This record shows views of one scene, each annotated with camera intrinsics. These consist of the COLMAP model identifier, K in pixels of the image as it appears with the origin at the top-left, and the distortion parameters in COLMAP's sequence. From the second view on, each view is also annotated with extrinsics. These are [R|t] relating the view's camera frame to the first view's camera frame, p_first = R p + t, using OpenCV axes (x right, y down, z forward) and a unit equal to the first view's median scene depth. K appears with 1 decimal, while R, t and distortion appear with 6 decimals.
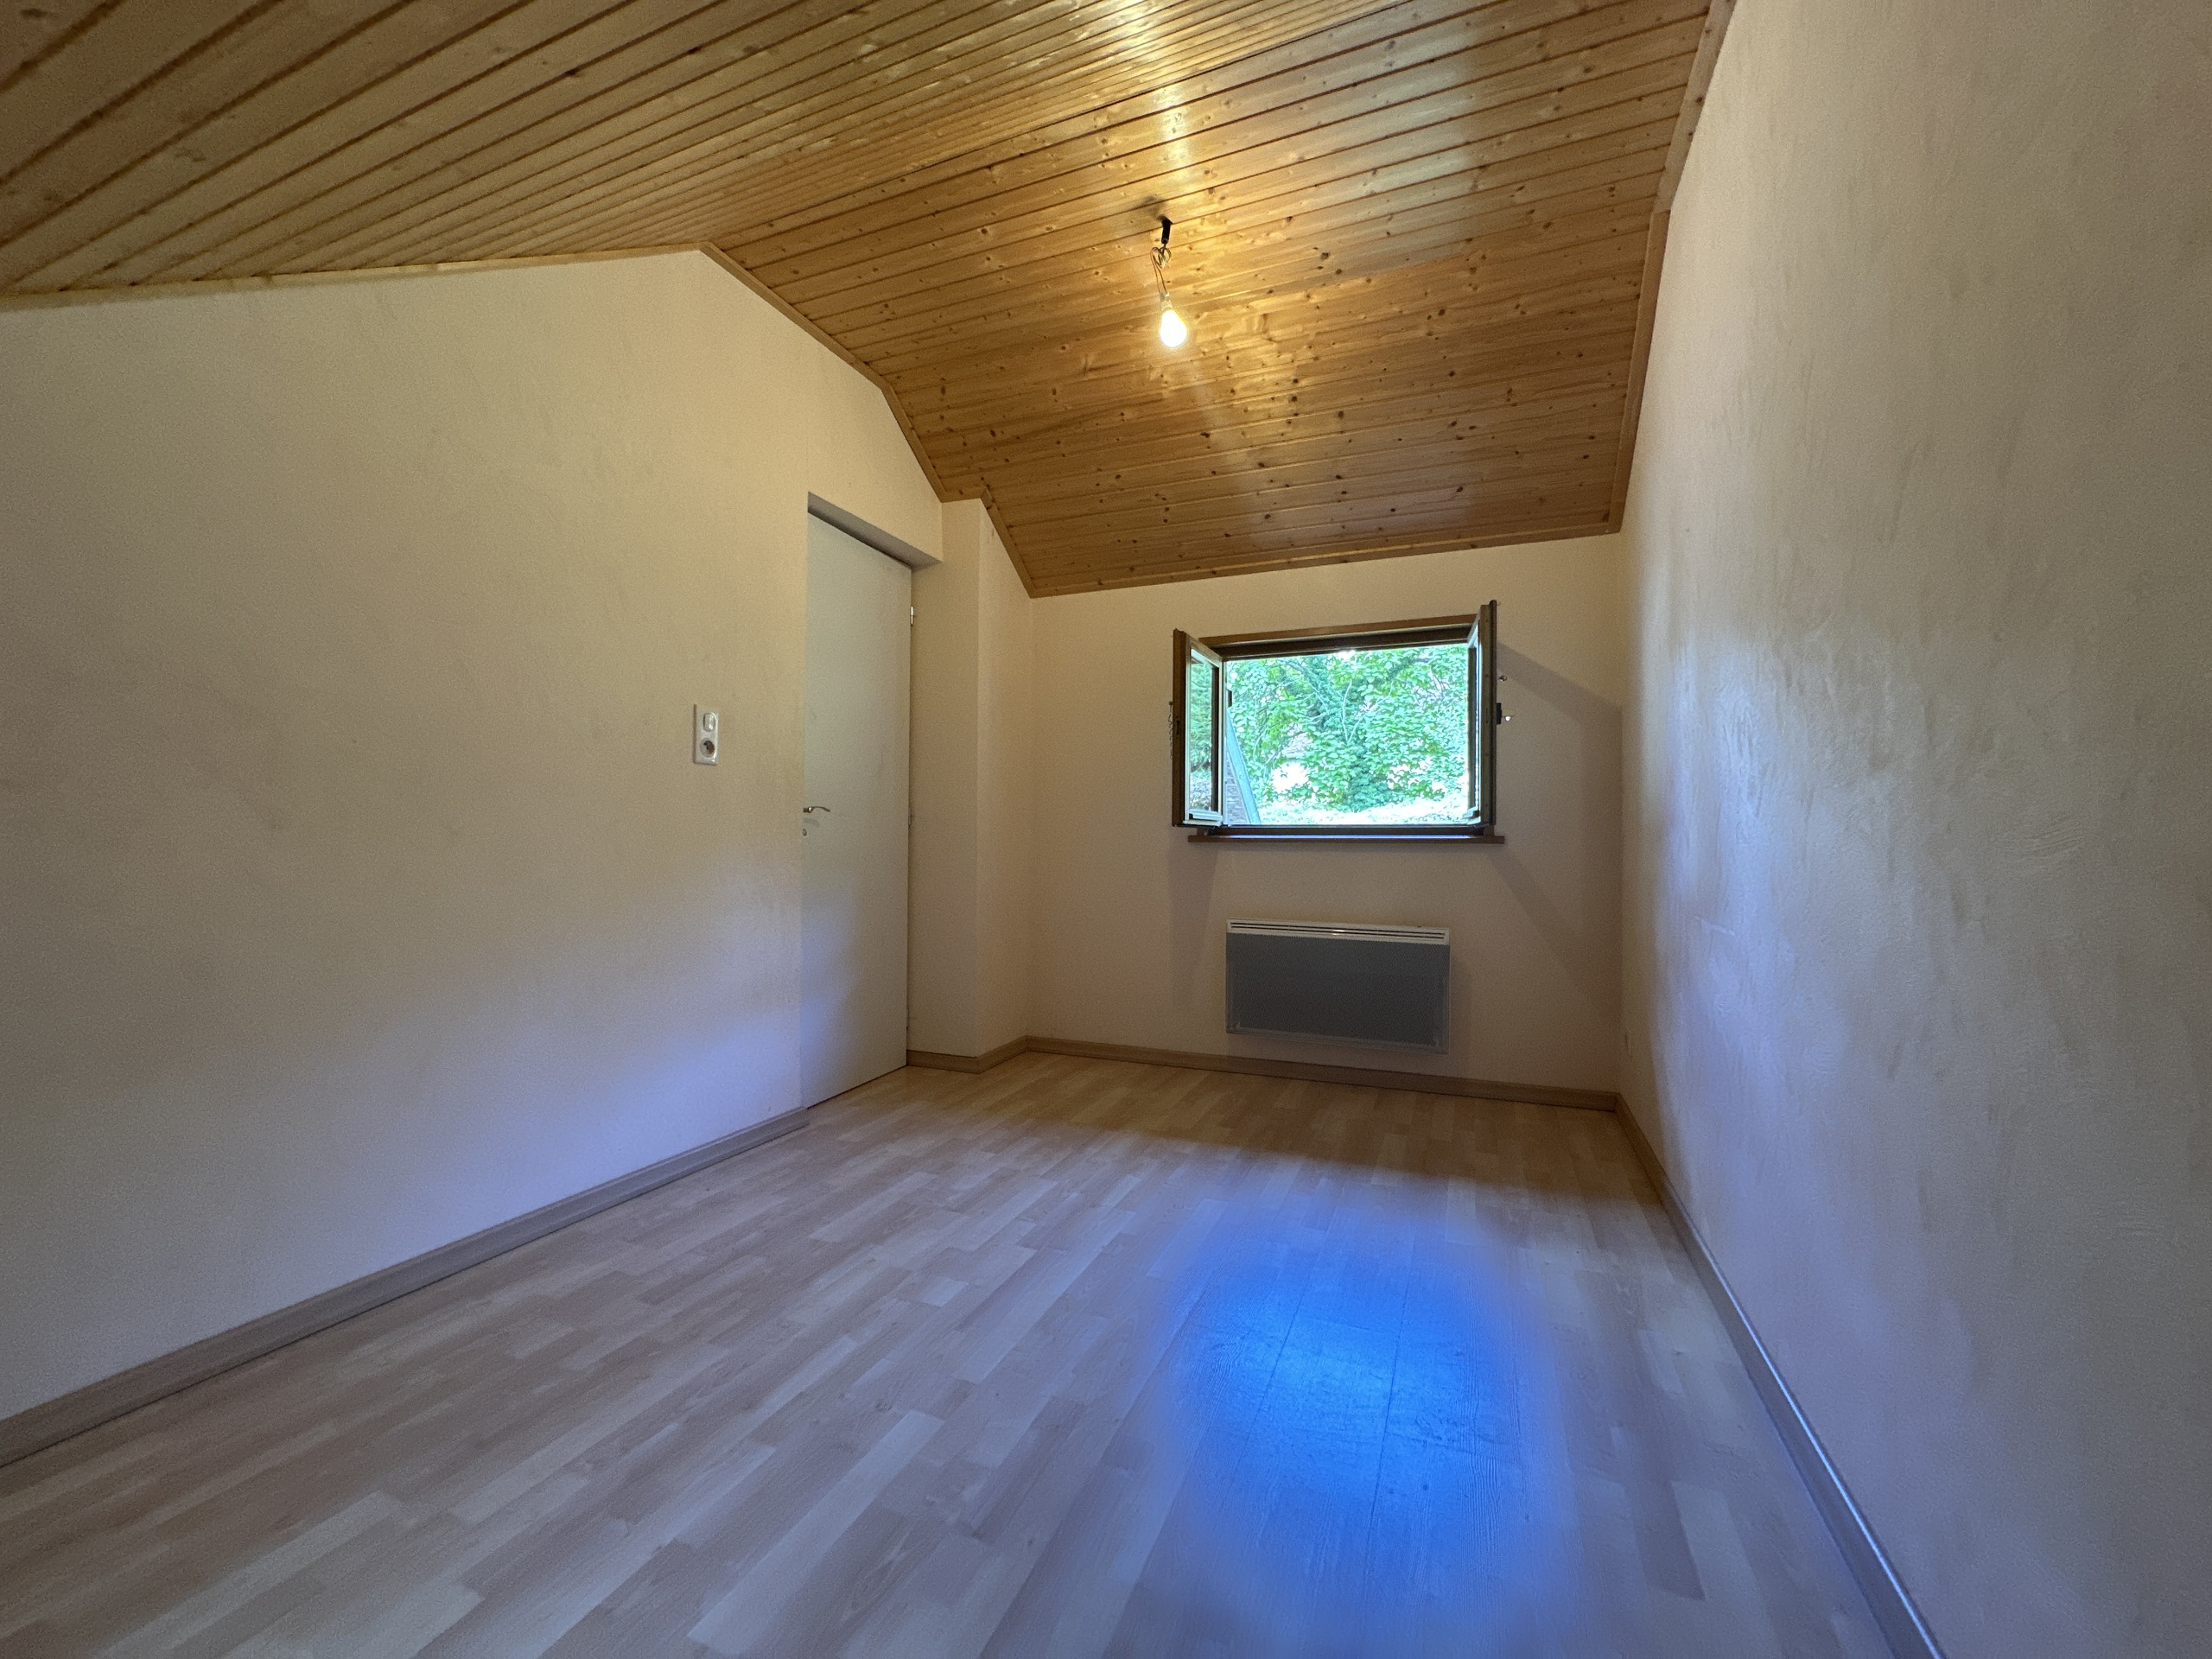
lens RADIAL K [[881.7, 0, 1111.0], [0, 881.7, 838.5], [0, 0, 1]] dist [0.003759, 0.000113]
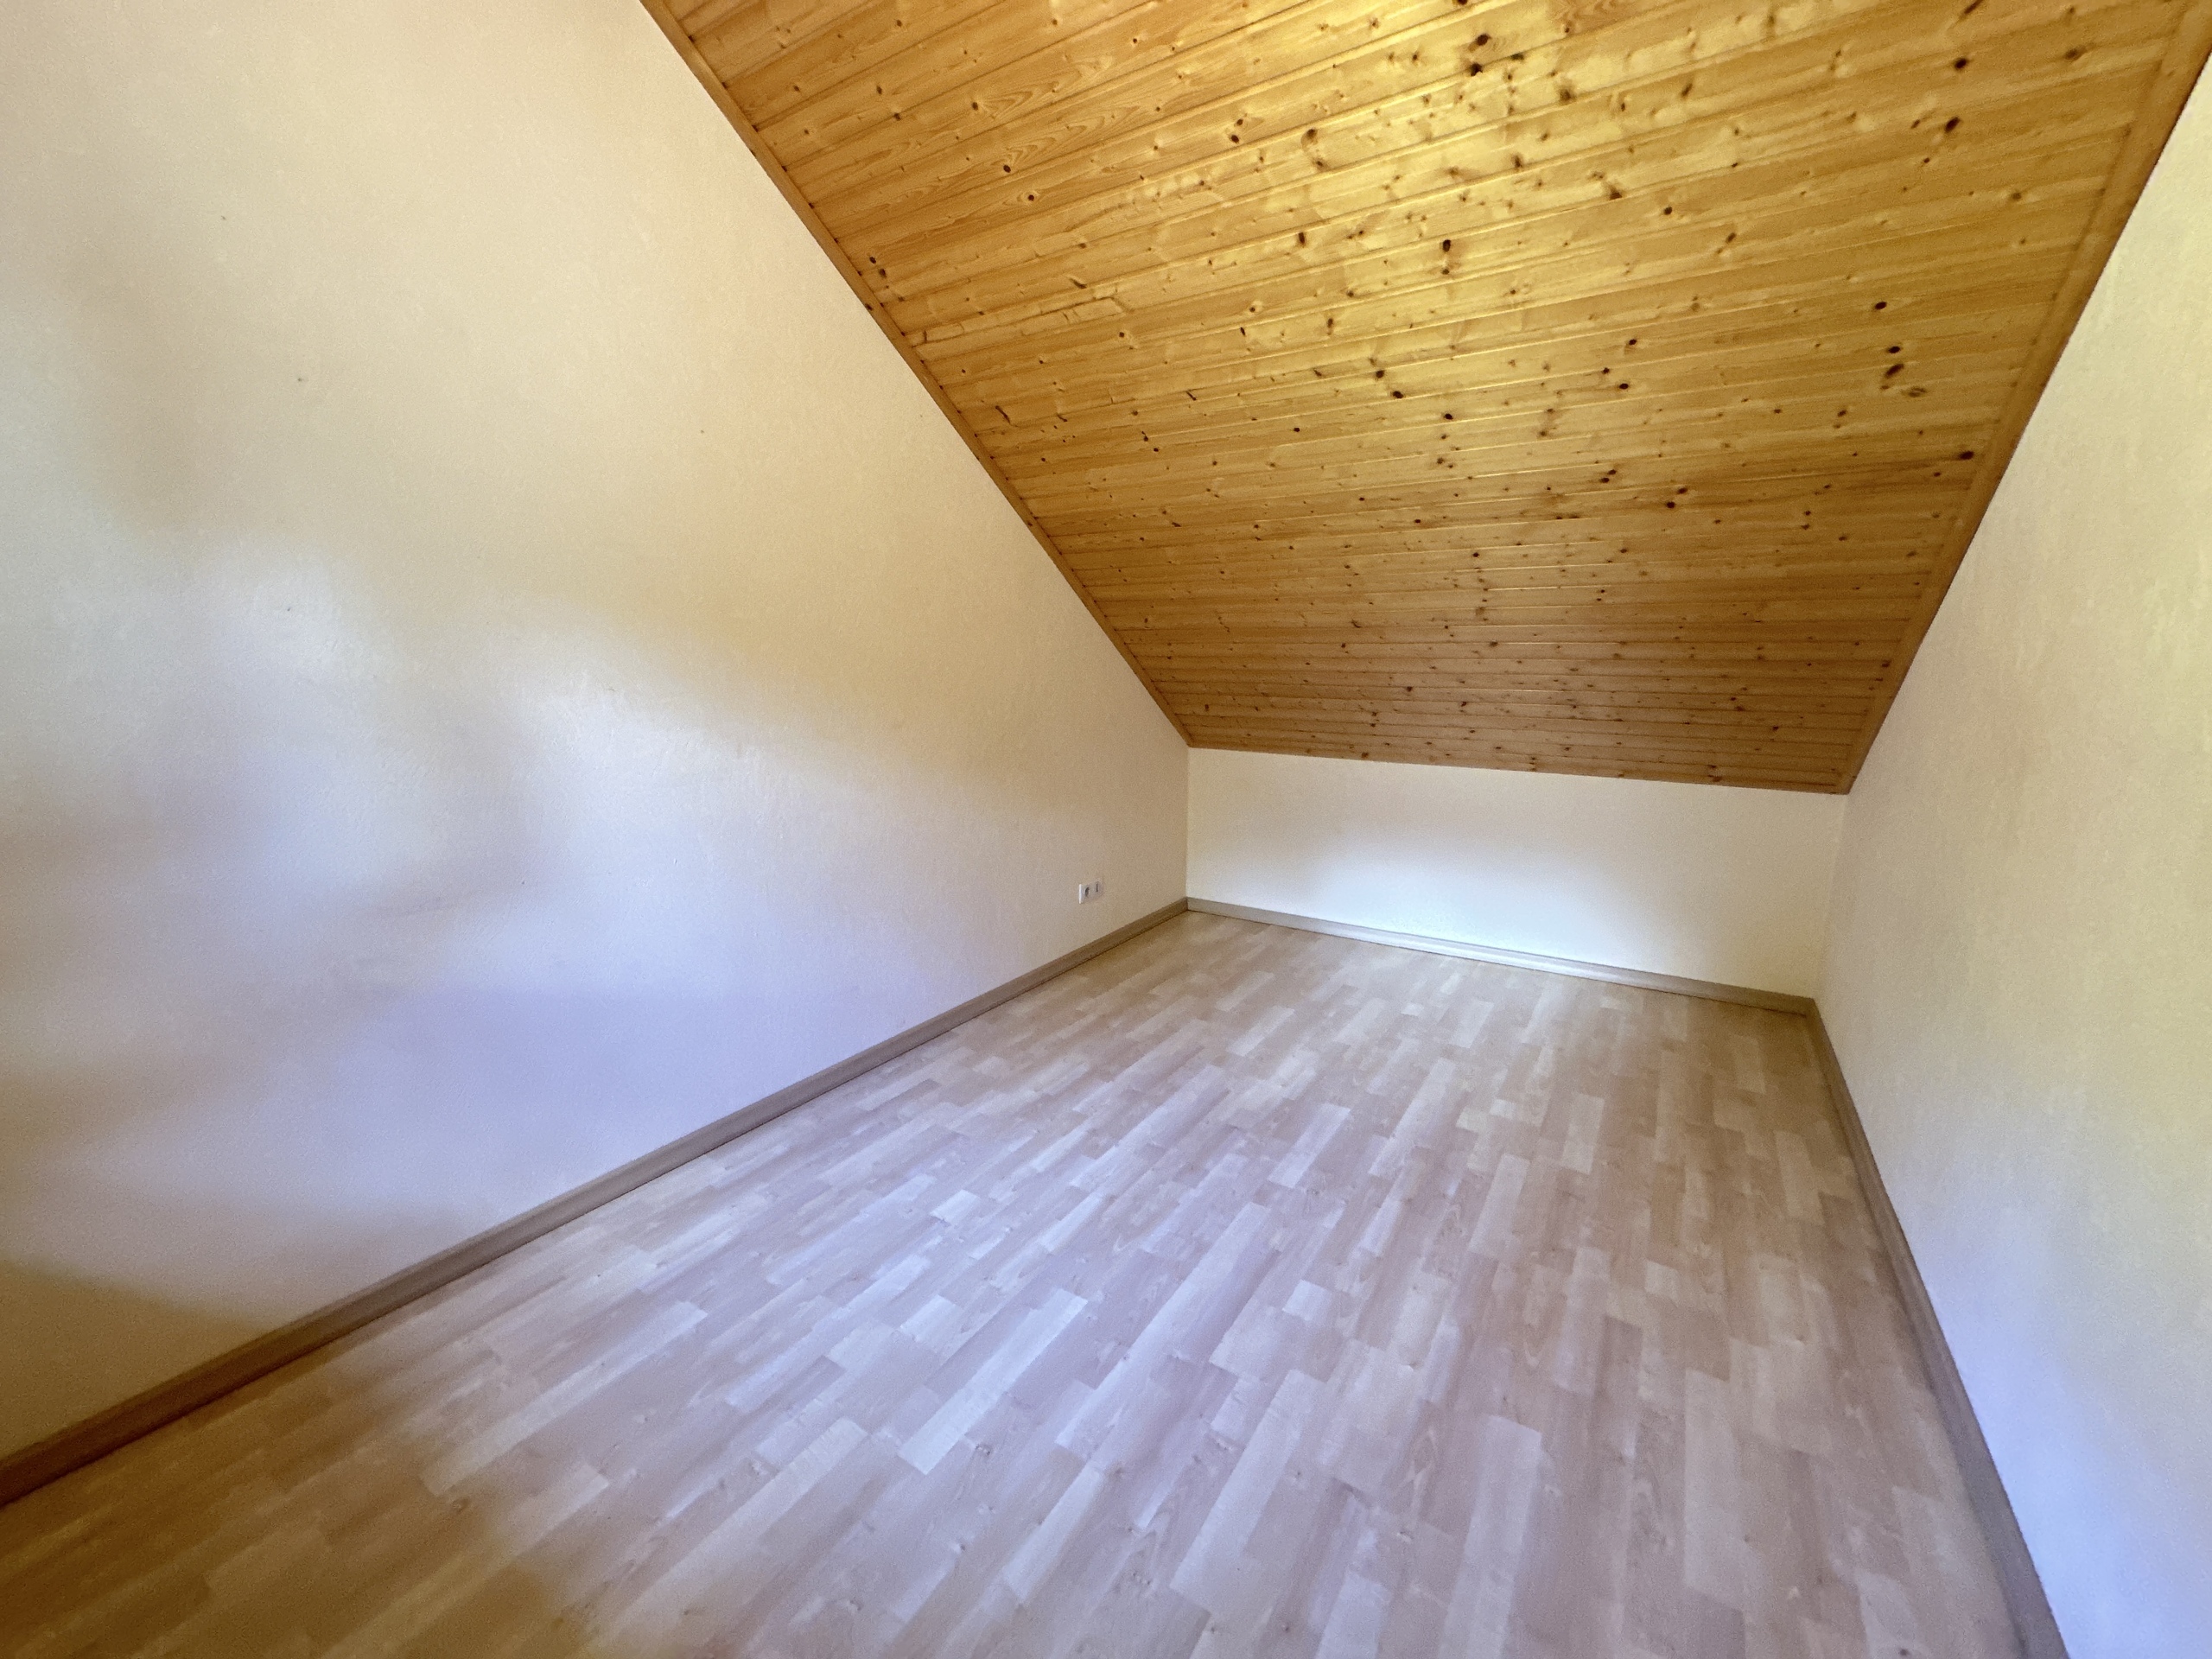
lens RADIAL K [[881.7, 0, 1105.8], [0, 881.7, 832.9], [0, 0, 1]] dist [0.003759, 0.000113]
pose [[-0.983320, -0.045545, 0.176091, -0.119291], [-0.010584, 0.980829, 0.194583, -0.160915], [-0.181577, 0.189474, -0.964950, 1.827567]]
